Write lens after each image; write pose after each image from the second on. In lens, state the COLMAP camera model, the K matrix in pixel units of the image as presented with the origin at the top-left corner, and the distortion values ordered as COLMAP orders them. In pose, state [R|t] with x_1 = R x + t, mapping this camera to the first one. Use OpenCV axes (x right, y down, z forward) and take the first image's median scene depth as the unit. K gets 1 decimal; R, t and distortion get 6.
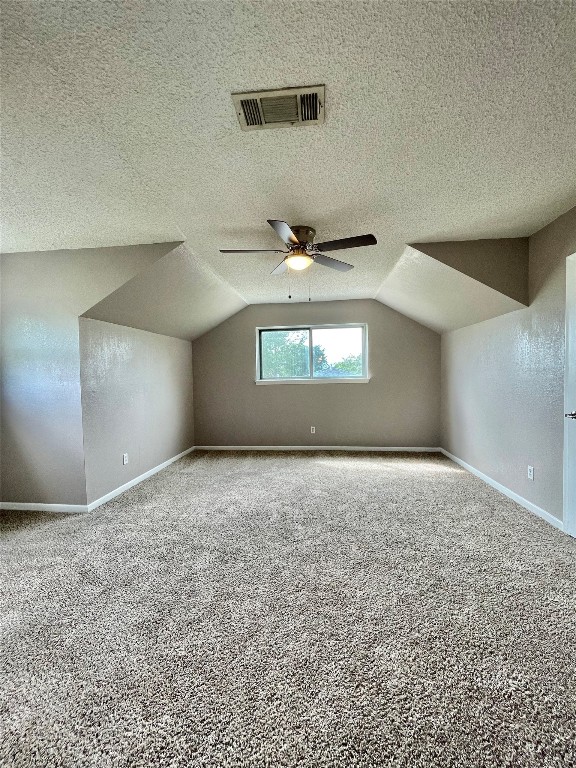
lens RADIAL K [[308.8, 0, 288.0], [0, 308.8, 385.5], [0, 0, 1]] dist [-0.003970, 0.000685]
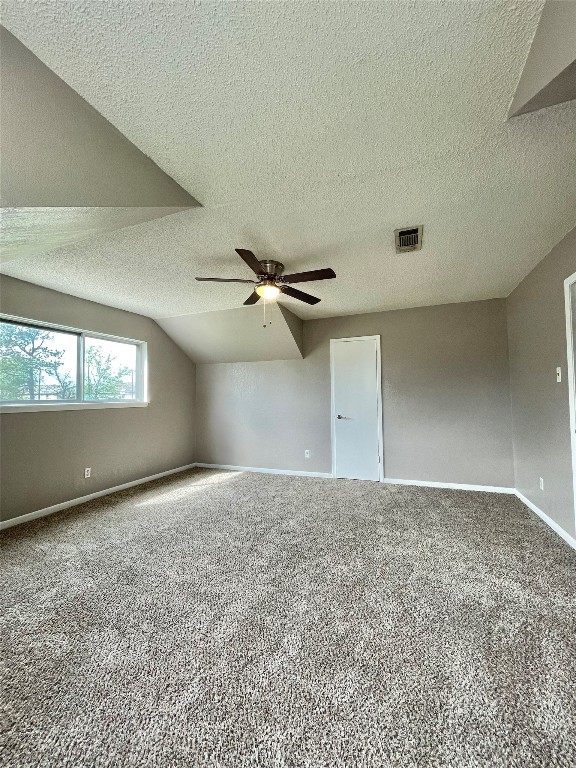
lens RADIAL K [[308.8, 0, 288.6], [0, 308.8, 385.1], [0, 0, 1]] dist [-0.003970, 0.000685]
pose [[0.261106, 0.056575, 0.963651, -0.504739], [0.035022, 0.997069, -0.068027, 0.003926], [-0.964675, 0.051511, 0.258359, 0.342959]]
